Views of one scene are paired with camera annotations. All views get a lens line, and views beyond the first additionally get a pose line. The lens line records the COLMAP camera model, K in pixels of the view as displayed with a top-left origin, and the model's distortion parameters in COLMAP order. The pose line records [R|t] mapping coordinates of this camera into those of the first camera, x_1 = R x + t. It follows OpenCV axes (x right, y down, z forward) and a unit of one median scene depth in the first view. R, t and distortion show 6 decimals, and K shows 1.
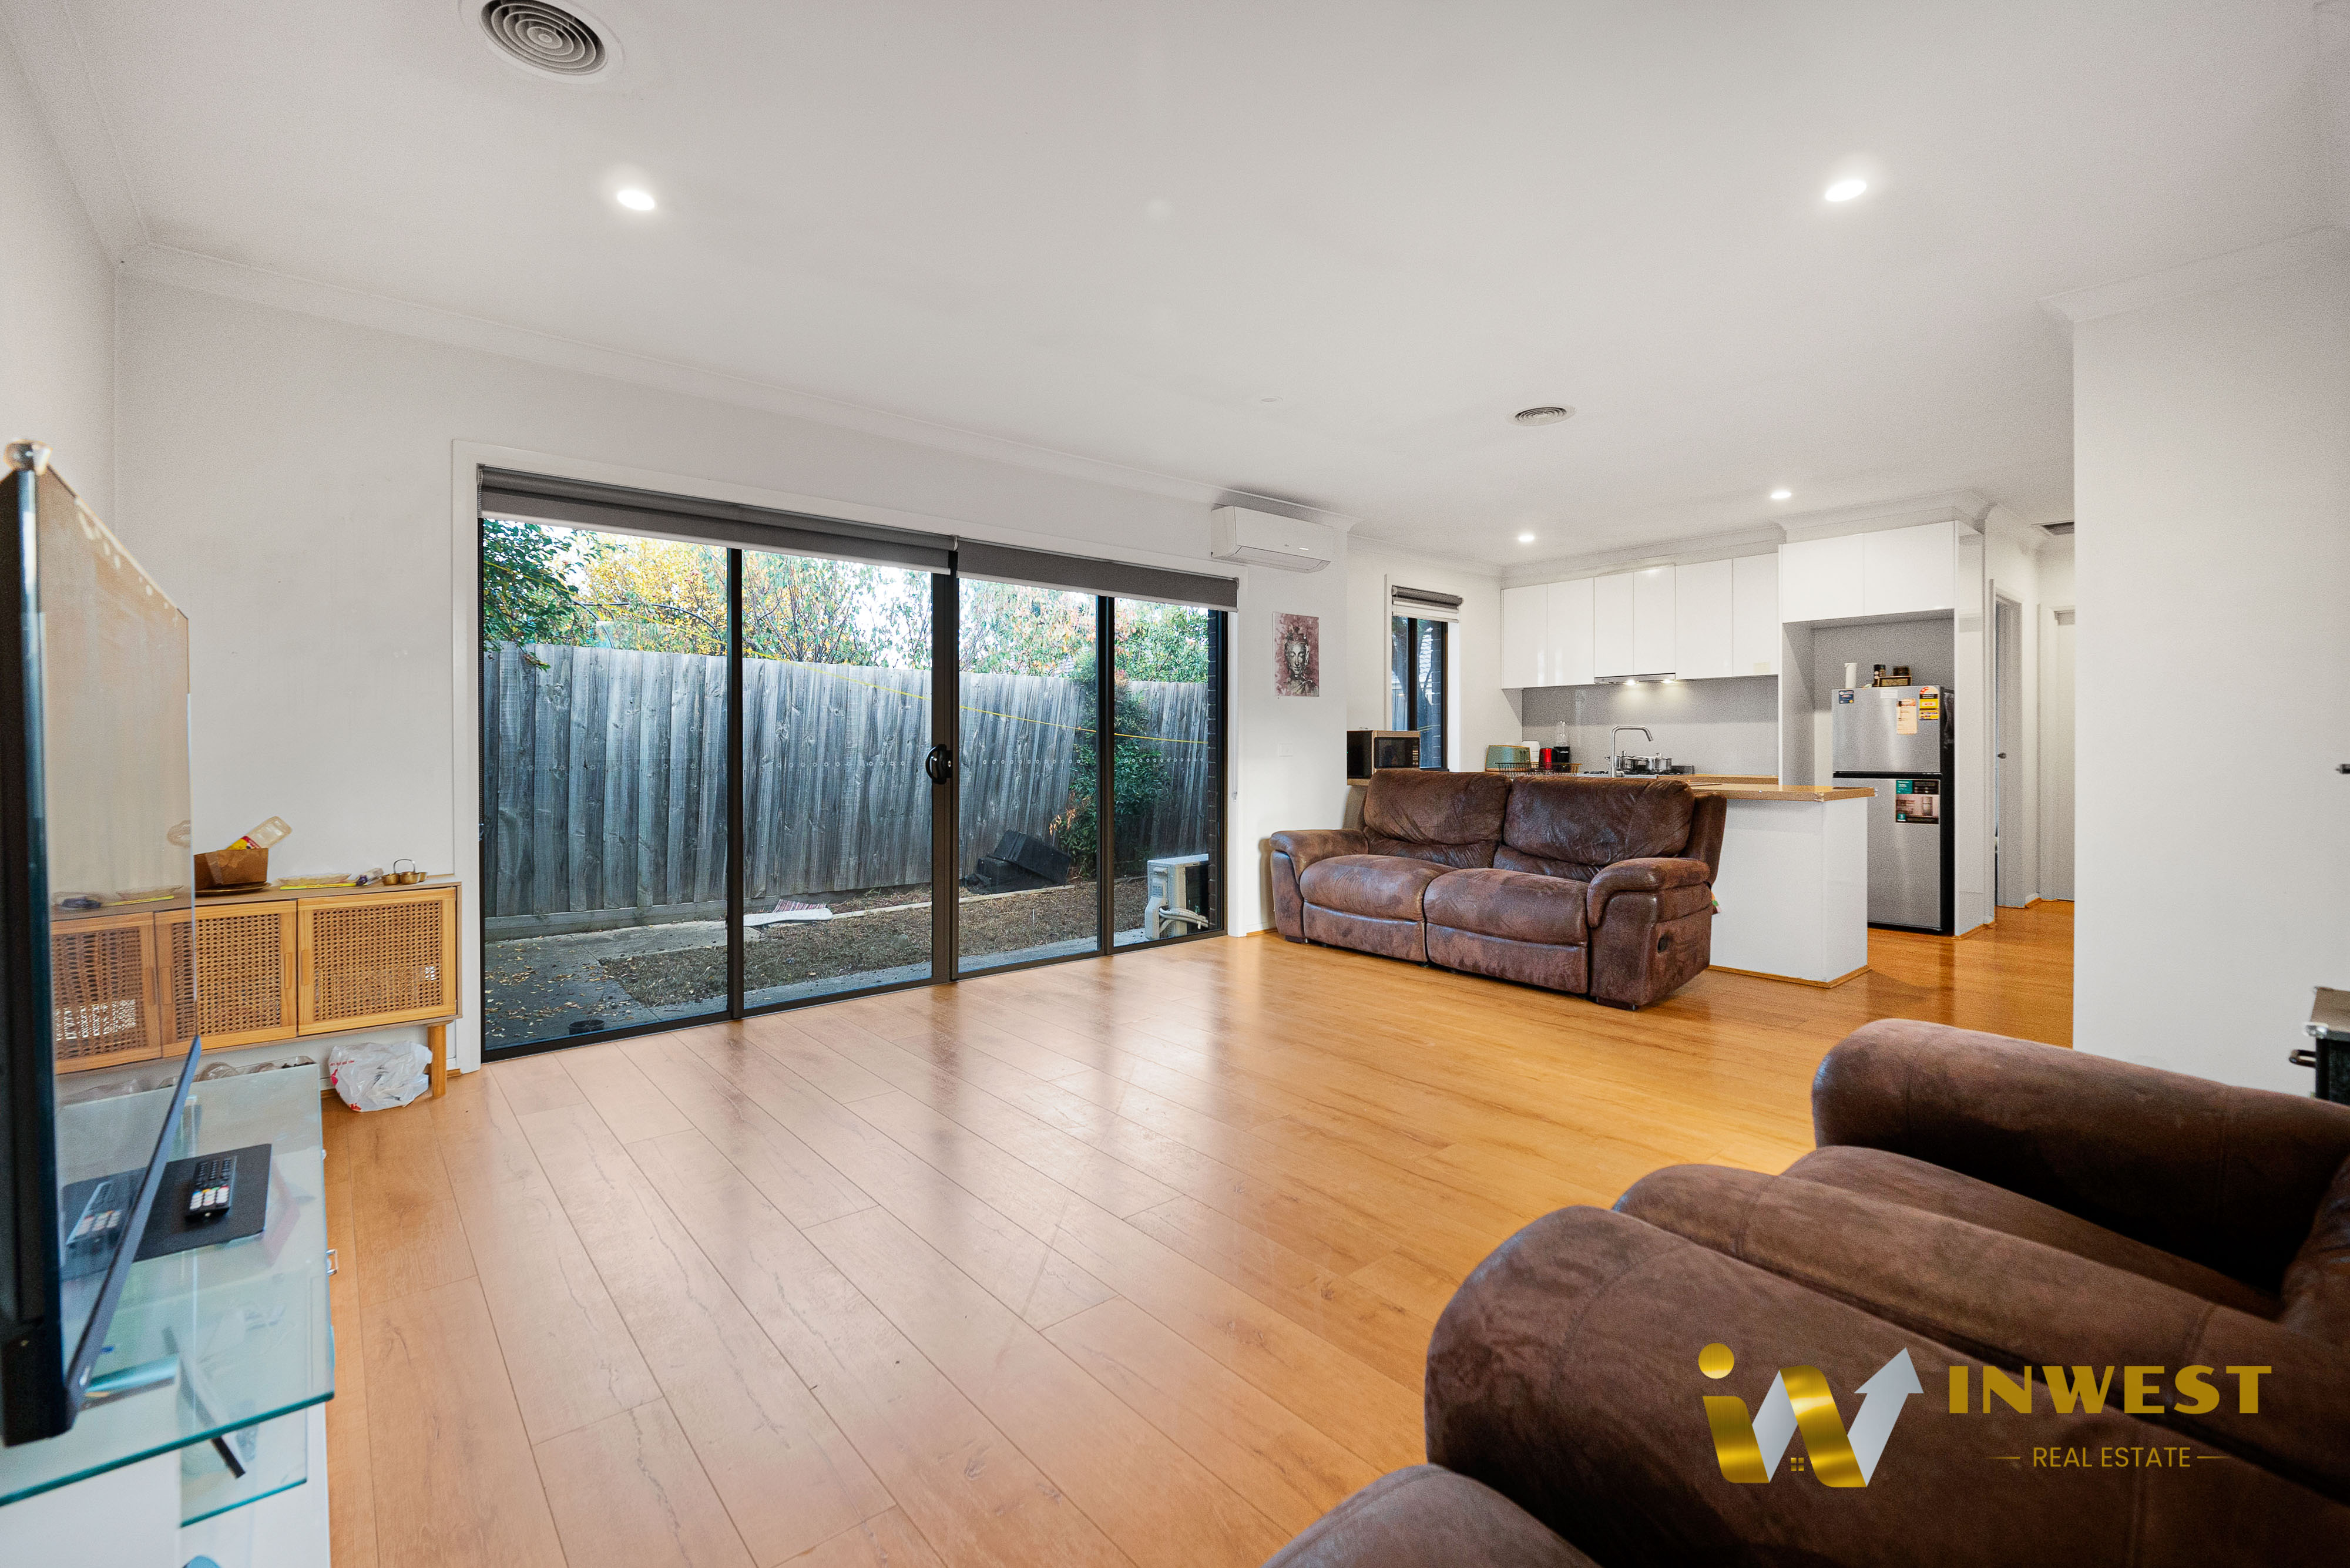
lens RADIAL K [[995.0, 0, 1178.9], [0, 995.0, 751.0], [0, 0, 1]] dist [-0.001440, -0.000316]
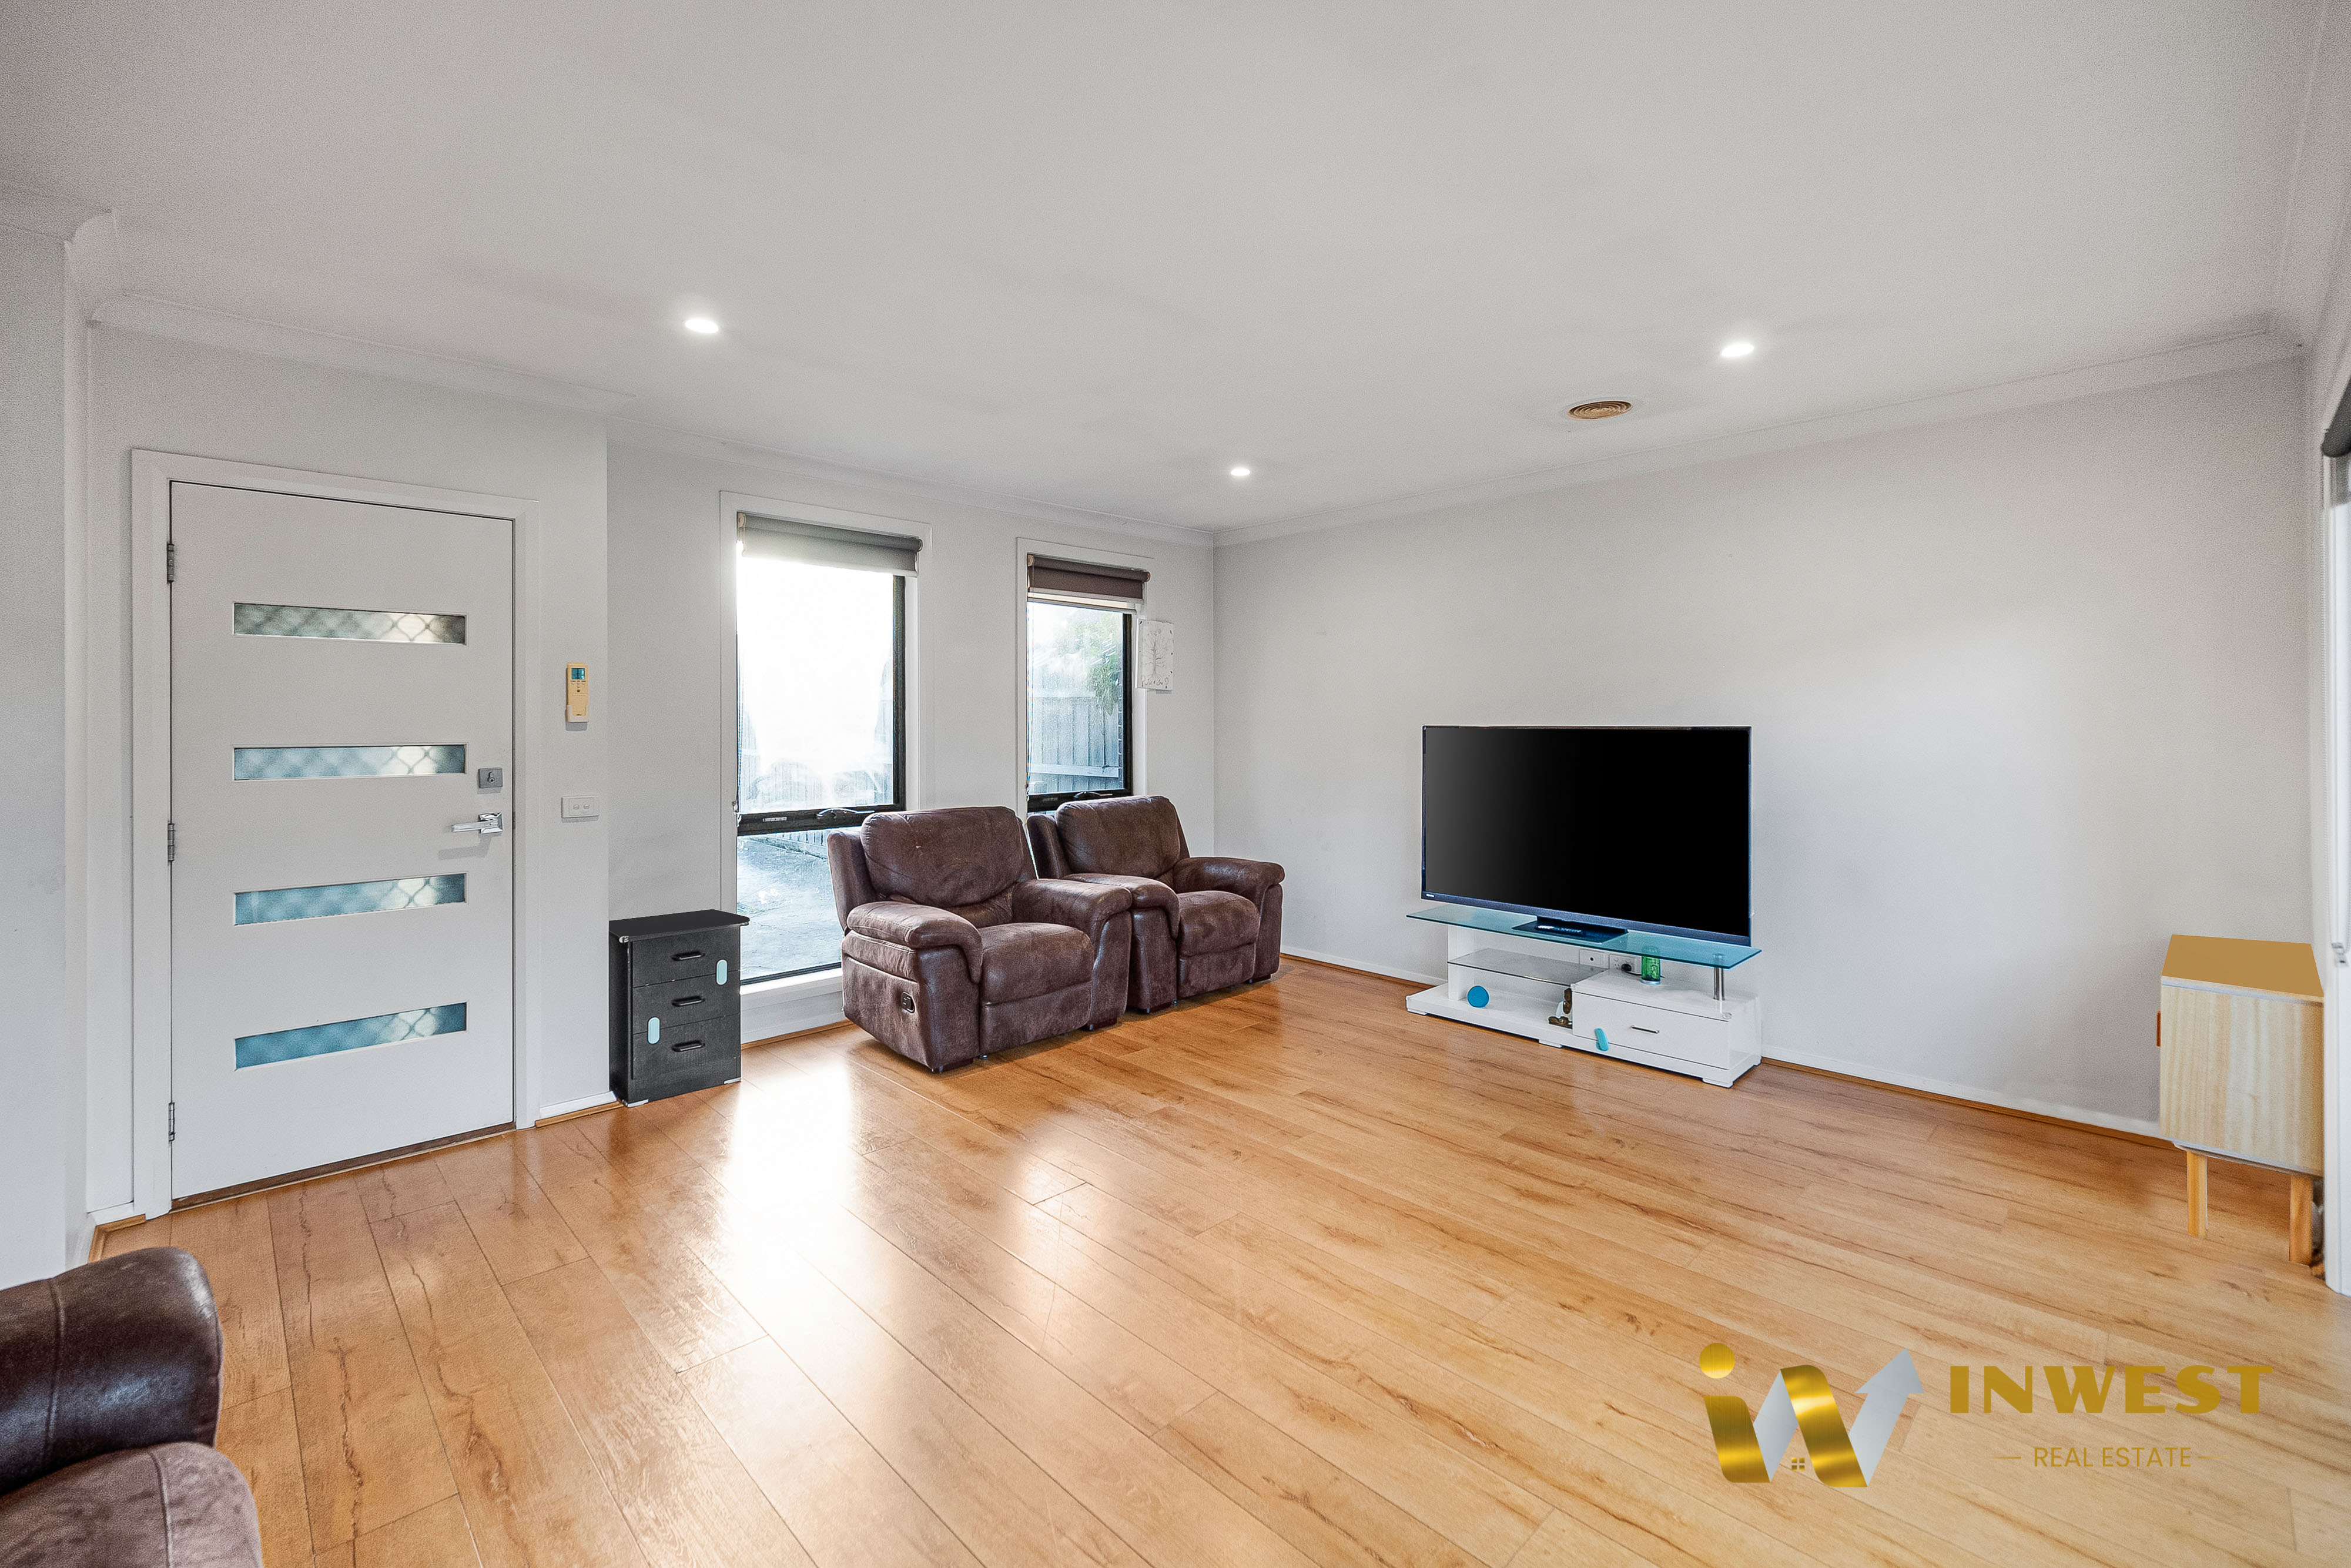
lens RADIAL K [[1004.6, 0, 1176.9], [0, 1004.6, 721.9], [0, 0, 1]] dist [0.014981, -0.000170]
pose [[-0.997701, 0.003277, -0.067686, 0.092783], [0.002880, 0.999978, 0.005958, -0.052165], [0.067704, 0.005749, -0.997689, 0.953627]]
